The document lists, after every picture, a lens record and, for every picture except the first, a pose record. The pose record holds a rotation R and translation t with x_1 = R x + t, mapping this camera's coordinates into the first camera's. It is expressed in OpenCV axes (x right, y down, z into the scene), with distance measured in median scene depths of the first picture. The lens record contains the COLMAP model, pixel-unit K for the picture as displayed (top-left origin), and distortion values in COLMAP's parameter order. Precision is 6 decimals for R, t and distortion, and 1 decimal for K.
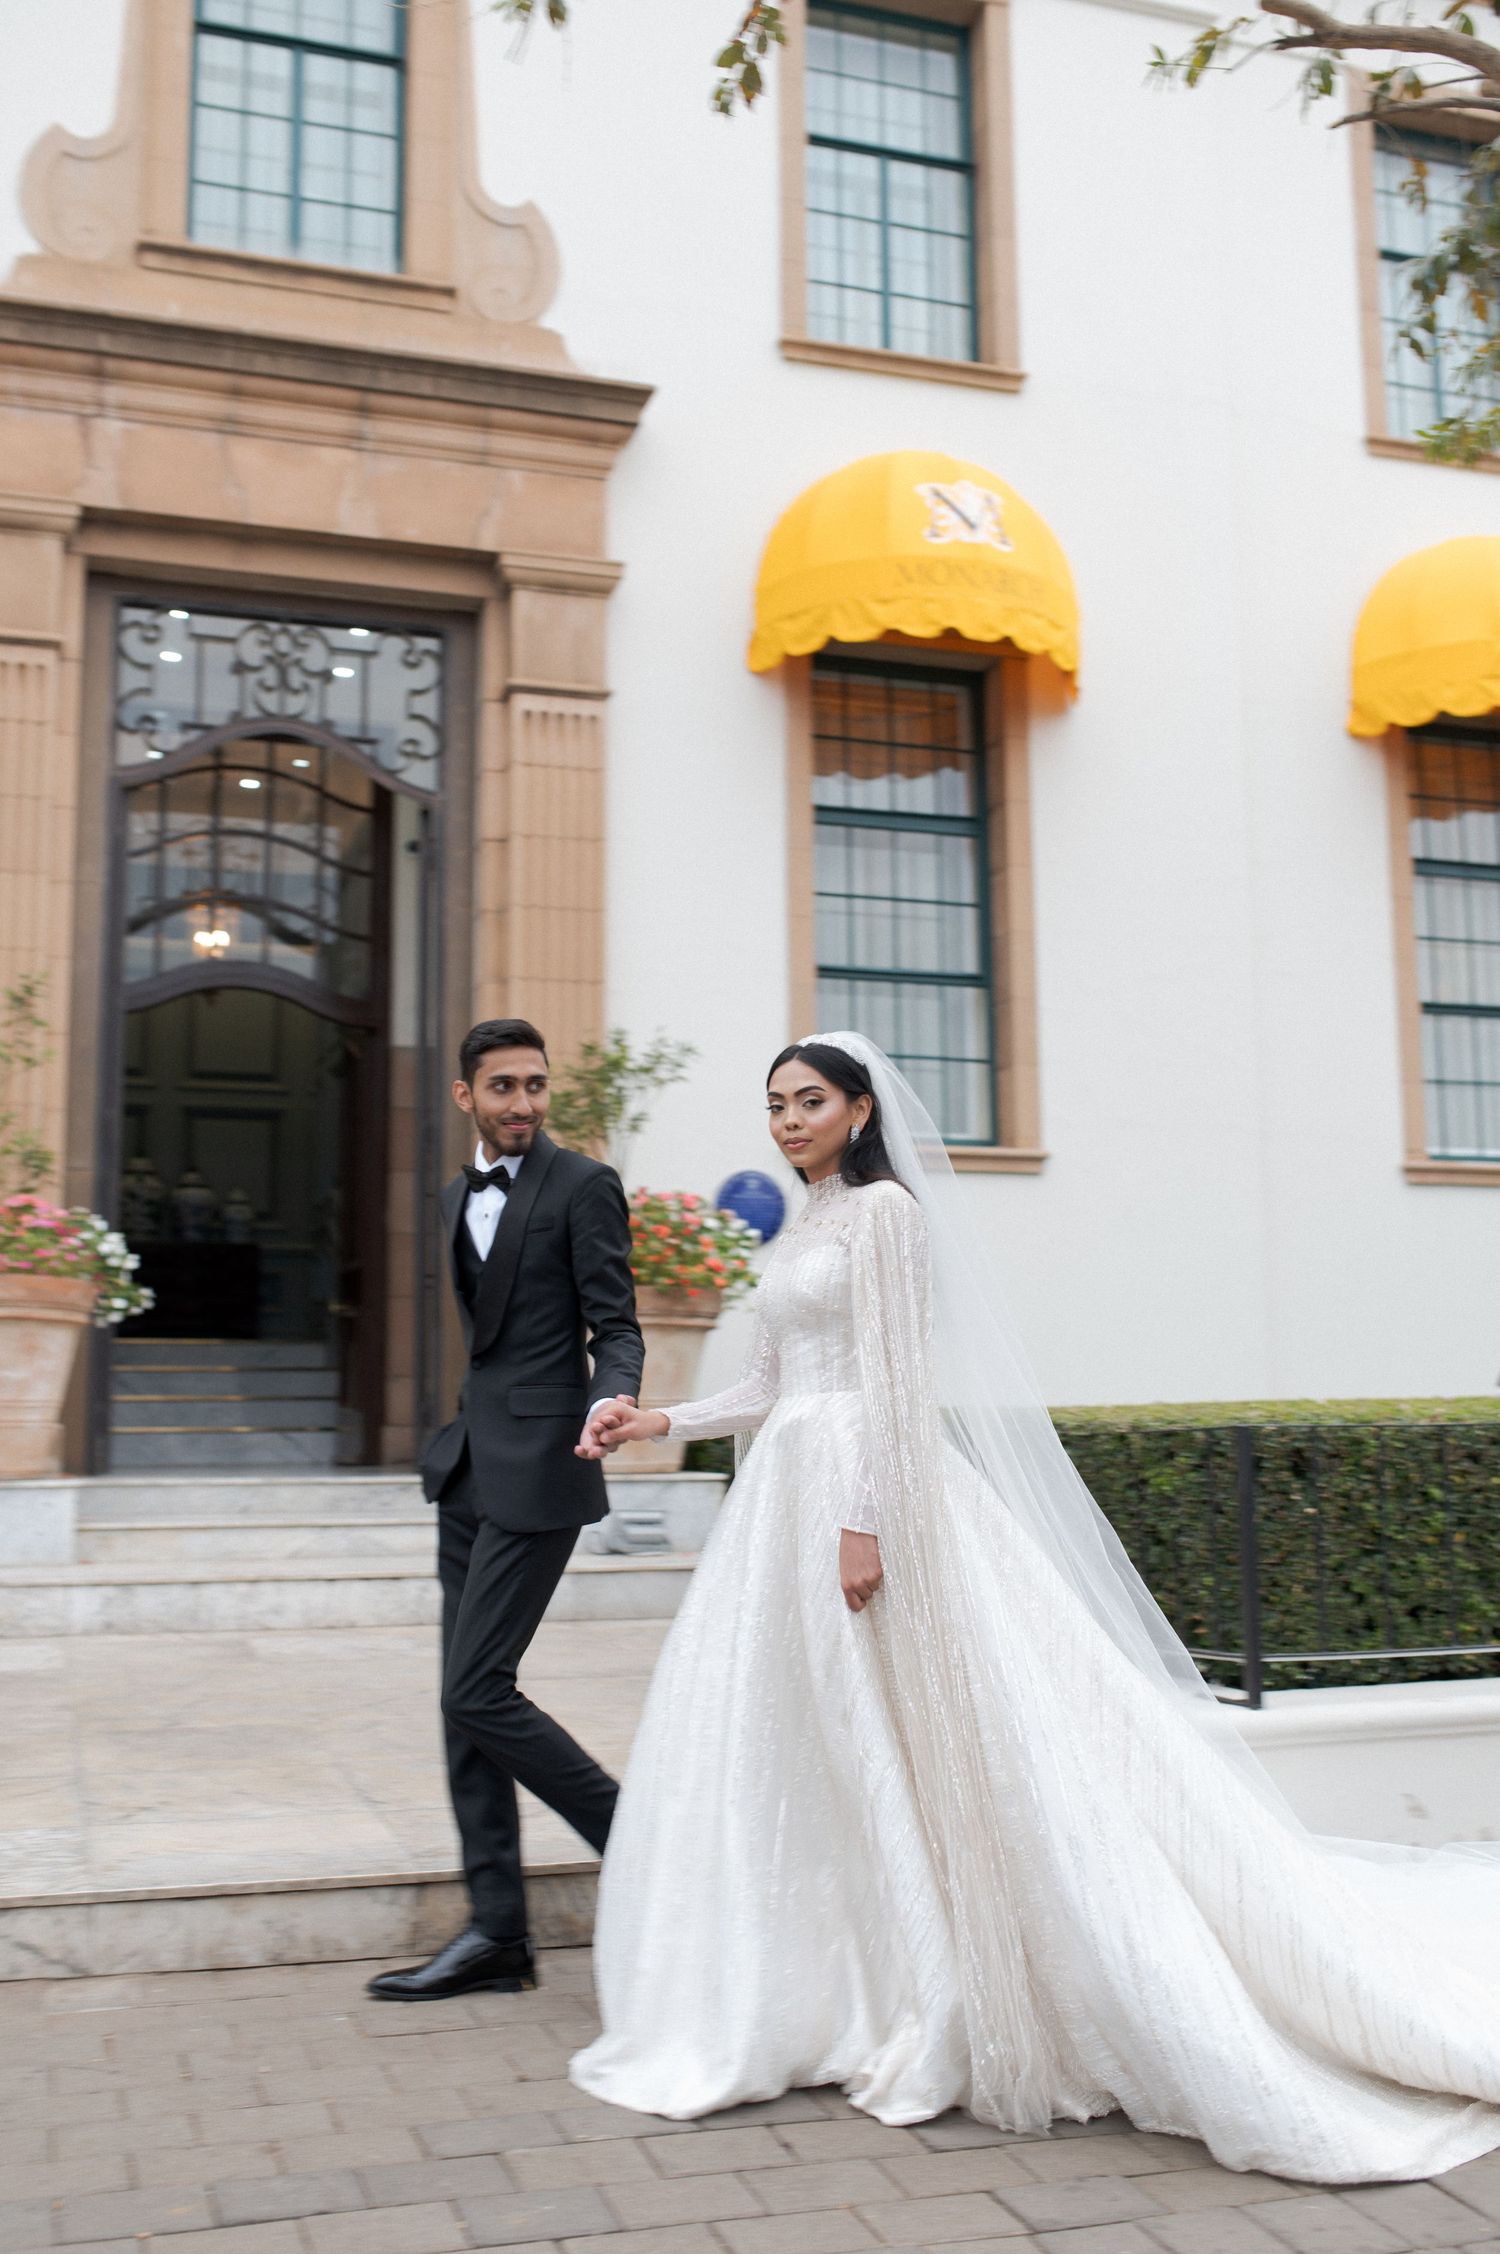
lens RADIAL K [[2213.8, 0, 752.8], [0, 2213.8, 1127.6], [0, 0, 1]] dist [-0.077082, 0.103349]
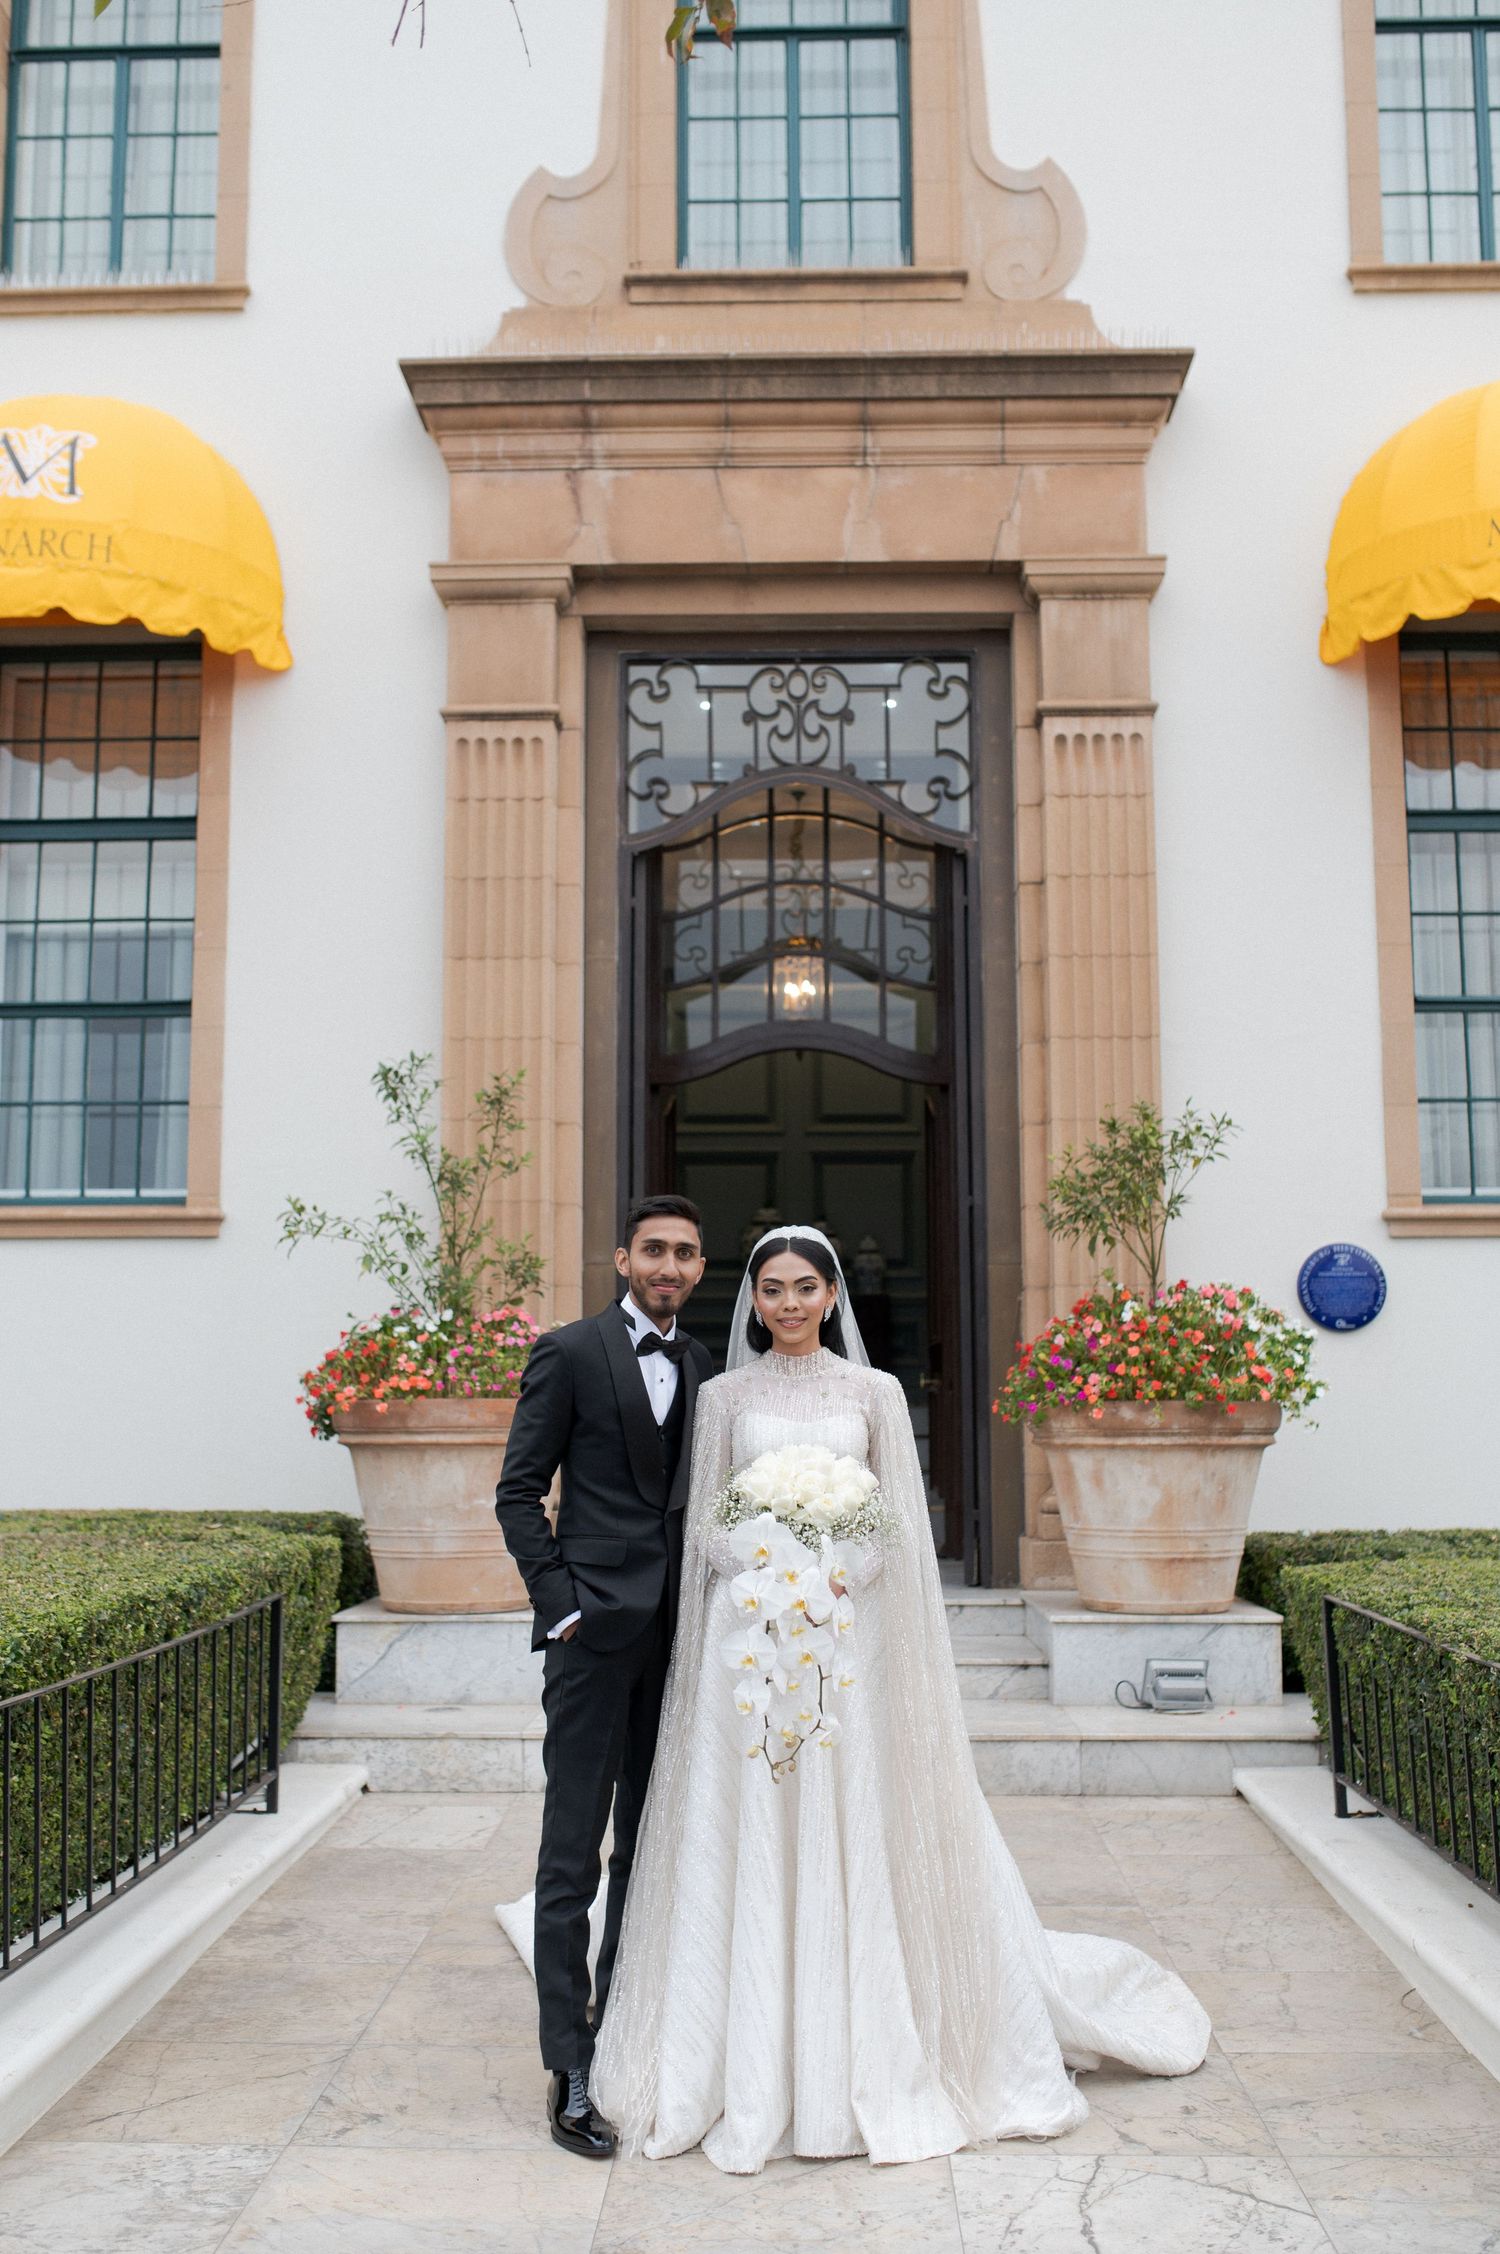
lens RADIAL K [[2257.7, 0, 743.0], [0, 2257.7, 1144.8], [0, 0, 1]] dist [-0.066569, 0.091389]
pose [[0.939905, -0.033768, -0.339763, 0.079688], [0.038882, 0.999210, 0.008252, -0.035643], [0.339216, -0.020967, 0.940475, 0.096598]]
